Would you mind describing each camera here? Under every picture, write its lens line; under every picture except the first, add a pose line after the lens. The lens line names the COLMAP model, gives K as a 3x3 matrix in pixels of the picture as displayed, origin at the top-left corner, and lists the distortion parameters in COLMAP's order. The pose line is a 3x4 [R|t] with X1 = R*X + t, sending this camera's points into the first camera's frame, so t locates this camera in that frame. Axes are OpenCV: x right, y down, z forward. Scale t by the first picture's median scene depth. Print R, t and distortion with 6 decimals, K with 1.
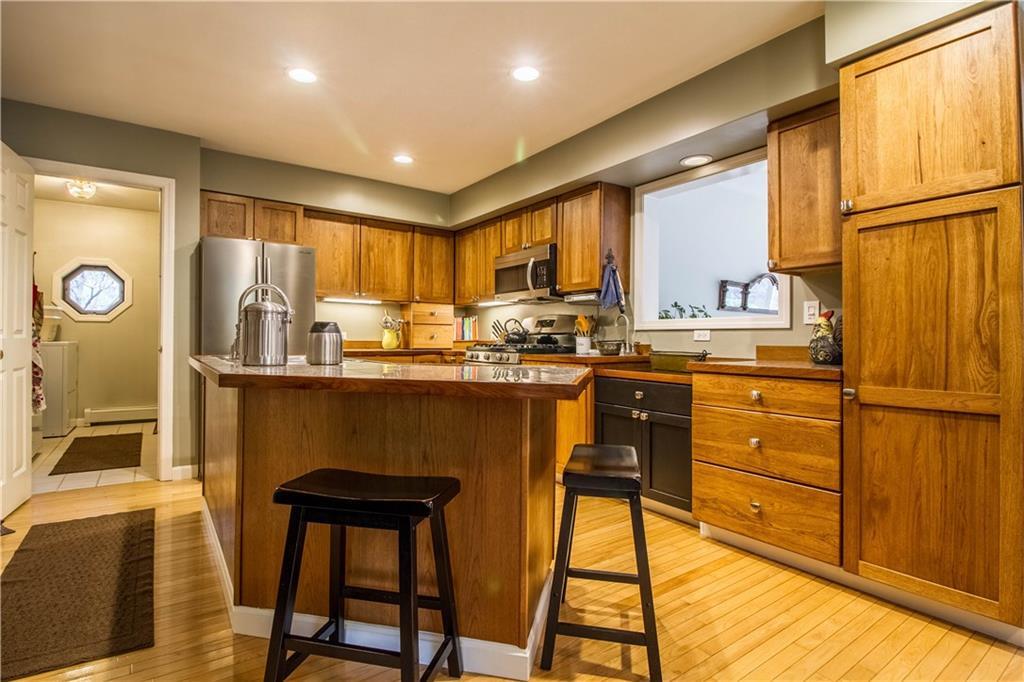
lens RADIAL K [[507.3, 0, 512.6], [0, 507.3, 338.9], [0, 0, 1]] dist [0.002408, -0.000081]
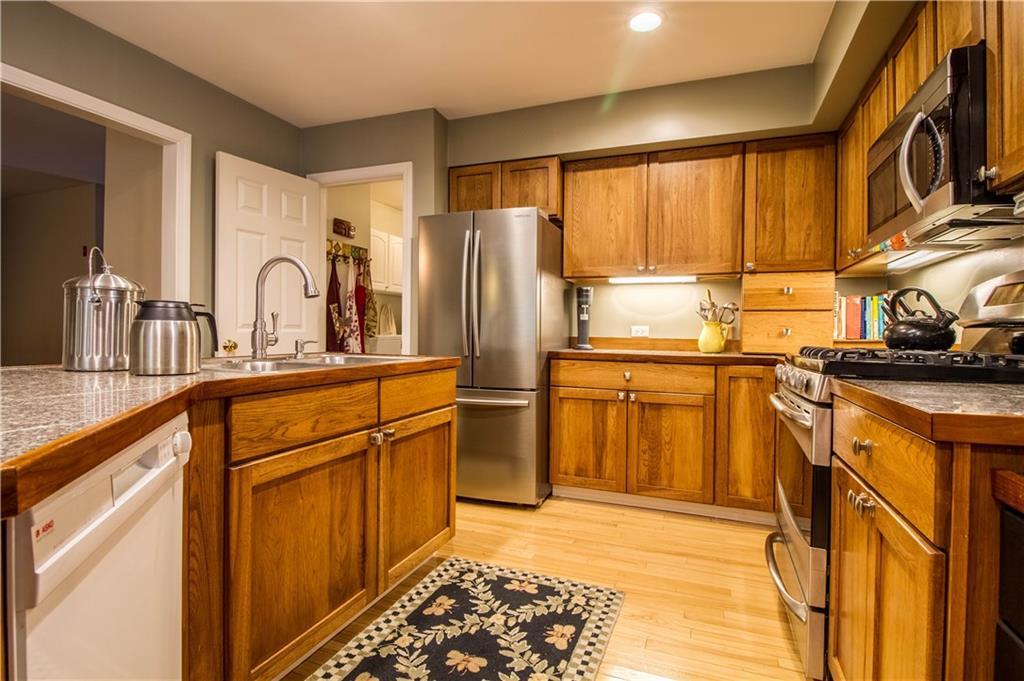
lens RADIAL K [[507.3, 0, 513.1], [0, 507.3, 332.4], [0, 0, 1]] dist [0.002408, -0.000081]
pose [[0.545719, 0.000760, -0.837968, 0.158614], [-0.007962, 0.999959, -0.004278, -0.000012], [0.837930, 0.009006, 0.545703, 0.488613]]
